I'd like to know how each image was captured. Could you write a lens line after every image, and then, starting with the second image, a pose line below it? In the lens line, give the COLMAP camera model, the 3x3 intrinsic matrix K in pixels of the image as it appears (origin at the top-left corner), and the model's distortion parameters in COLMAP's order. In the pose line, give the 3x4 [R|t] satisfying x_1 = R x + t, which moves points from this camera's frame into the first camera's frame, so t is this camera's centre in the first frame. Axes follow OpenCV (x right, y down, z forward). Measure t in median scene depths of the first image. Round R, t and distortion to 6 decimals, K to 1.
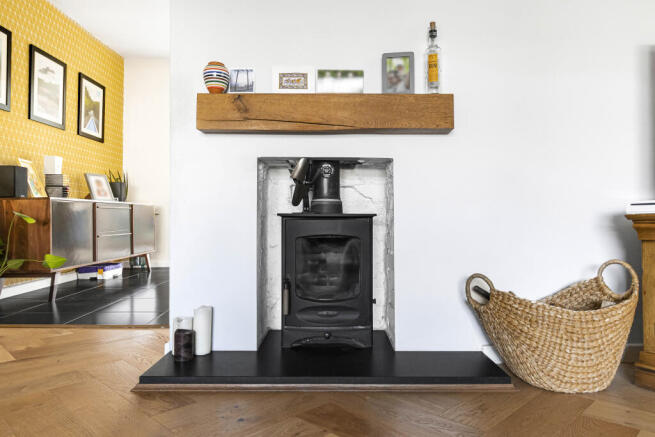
lens RADIAL K [[467.9, 0, 327.5], [0, 467.9, 218.5], [0, 0, 1]] dist [0.034398, -0.000549]
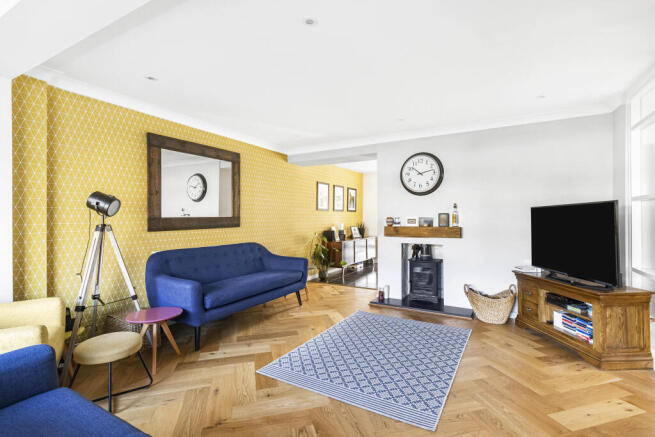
lens RADIAL K [[313.6, 0, 327.5], [0, 313.6, 218.5], [0, 0, 1]] dist [0.000141, -0.000141]
pose [[0.872484, -0.003106, -0.488633, 0.496522], [0.003093, 0.999995, -0.000835, -0.310478], [0.488633, -0.000783, 0.872489, -1.264073]]
